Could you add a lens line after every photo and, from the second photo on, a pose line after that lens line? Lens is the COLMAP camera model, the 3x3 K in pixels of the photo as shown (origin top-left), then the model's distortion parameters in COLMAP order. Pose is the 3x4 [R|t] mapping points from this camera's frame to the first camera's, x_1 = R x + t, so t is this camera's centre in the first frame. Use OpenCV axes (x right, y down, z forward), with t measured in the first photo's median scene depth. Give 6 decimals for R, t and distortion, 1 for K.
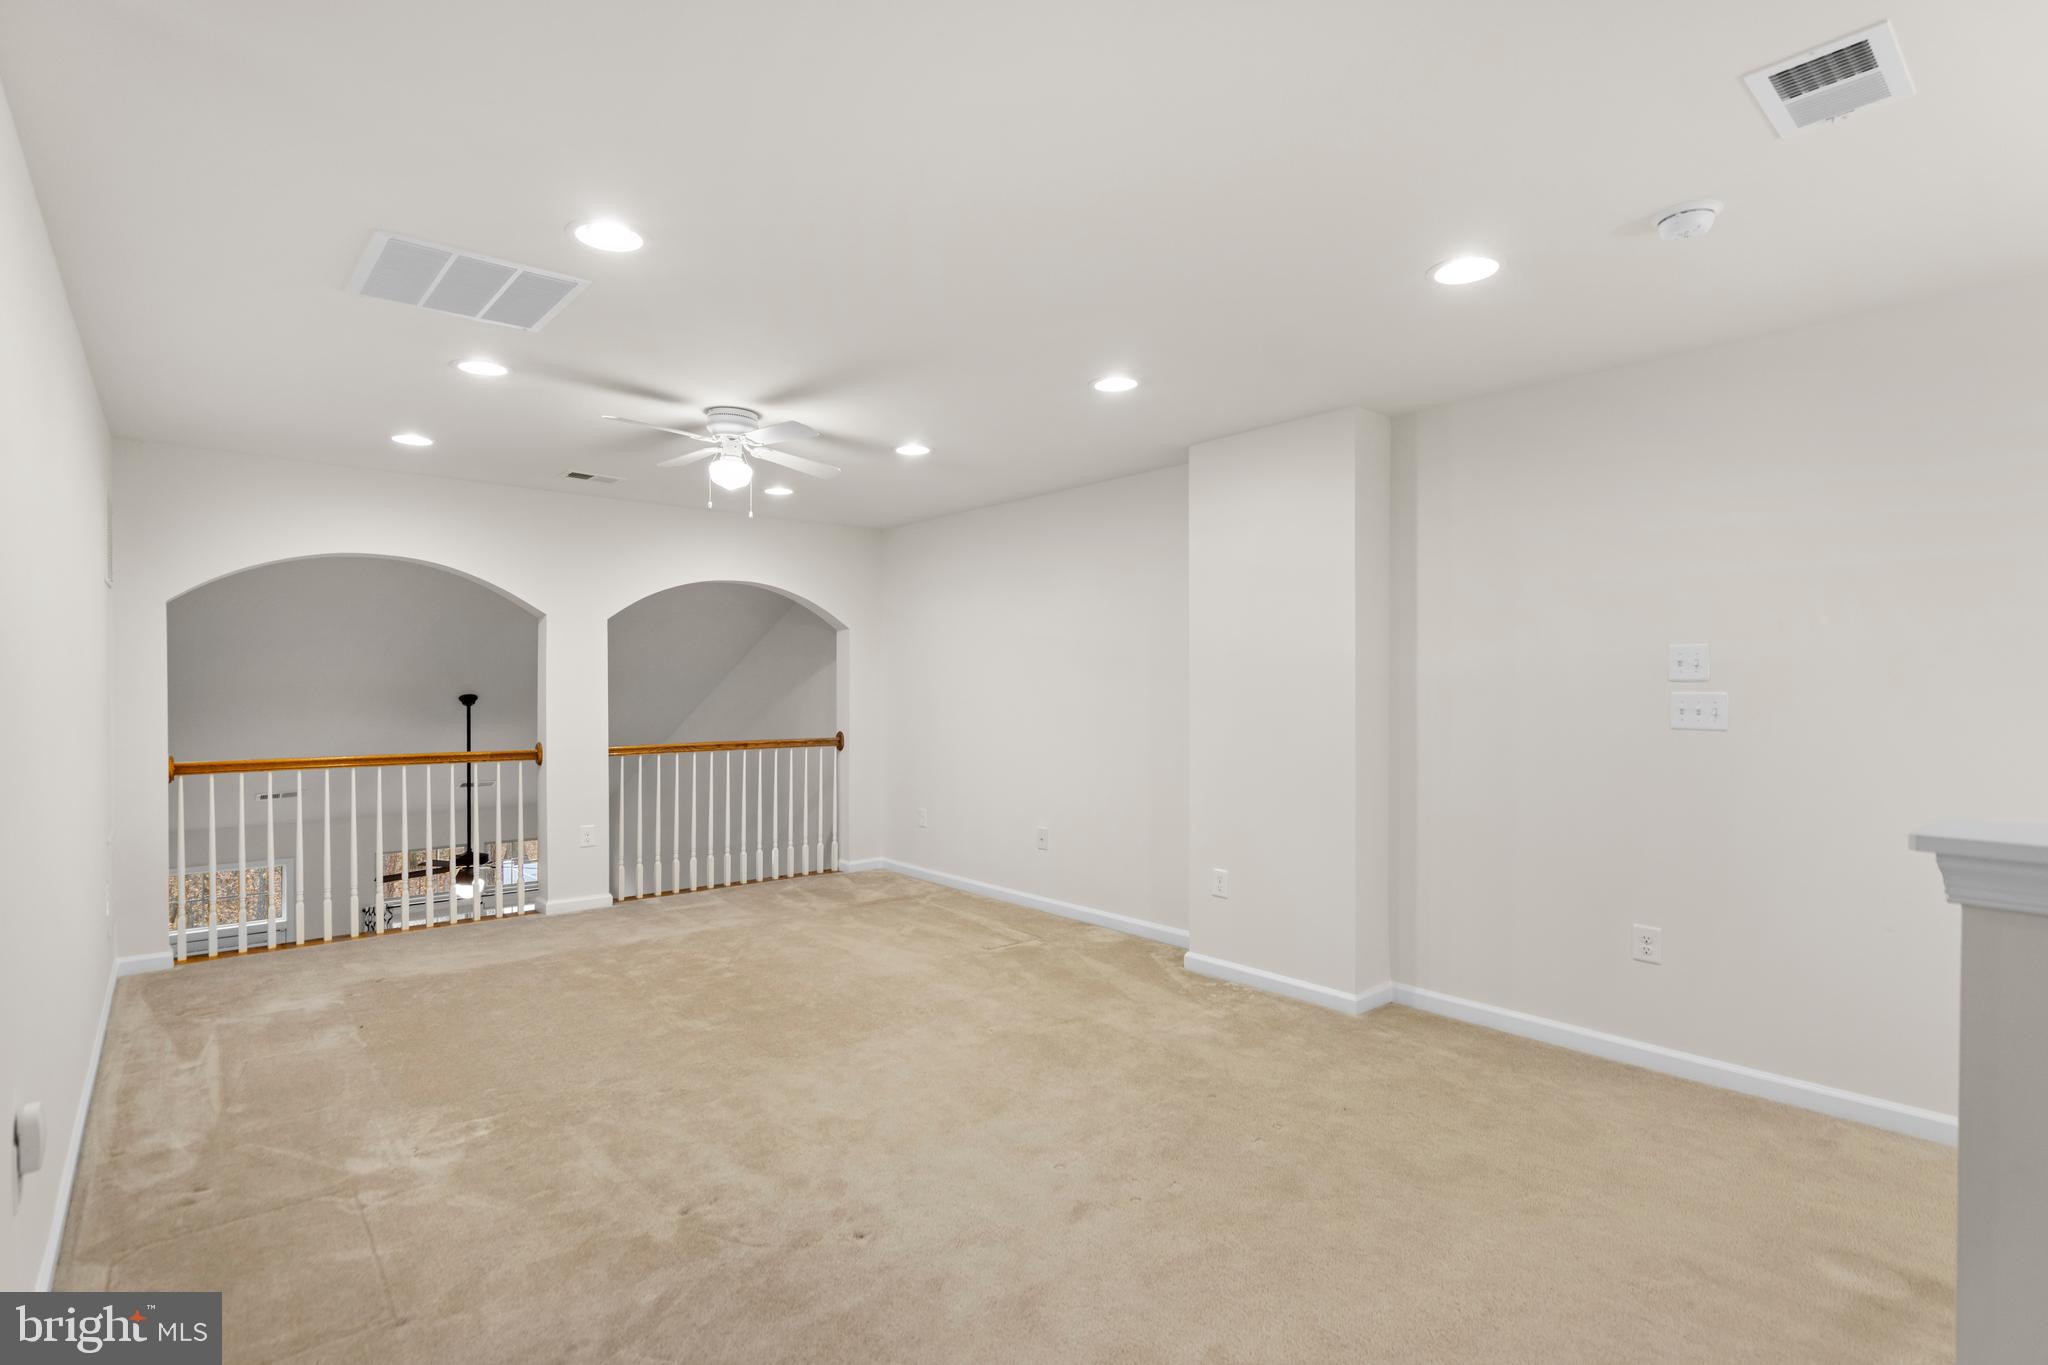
lens RADIAL K [[985.5, 0, 1024.7], [0, 985.5, 689.1], [0, 0, 1]] dist [0.004477, 0.000400]
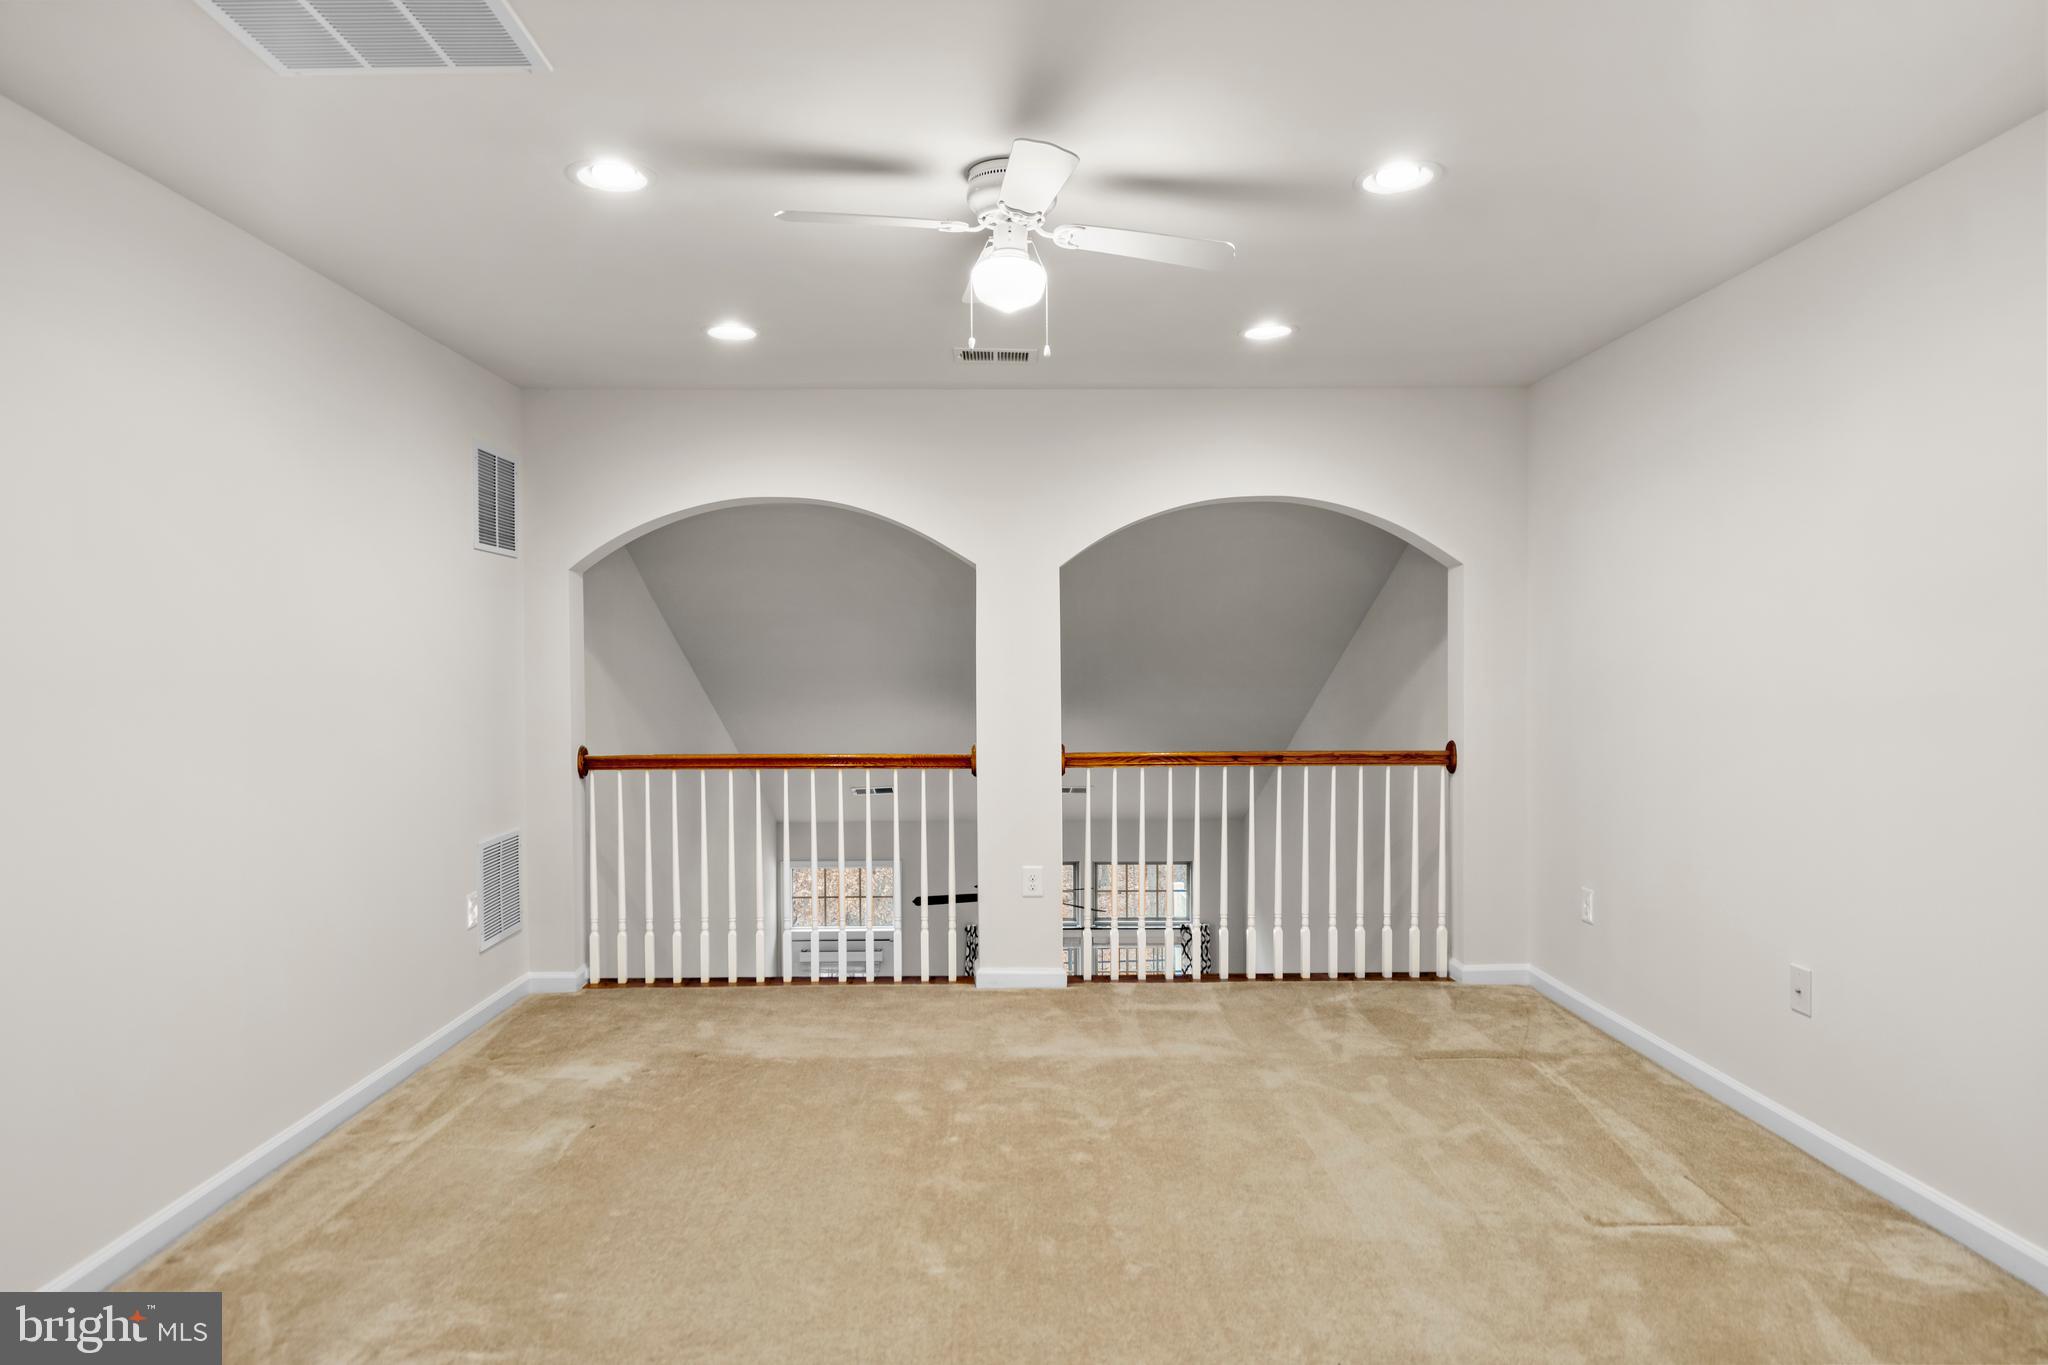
lens RADIAL K [[1259.3, 0, 1021.0], [0, 1259.3, 684.5], [0, 0, 1]] dist [0.012316, -0.000507]
pose [[0.770116, 0.003795, -0.637893, 0.129105], [0.002267, 0.999960, 0.008685, 0.003134], [0.637900, -0.008135, 0.770076, 0.354282]]
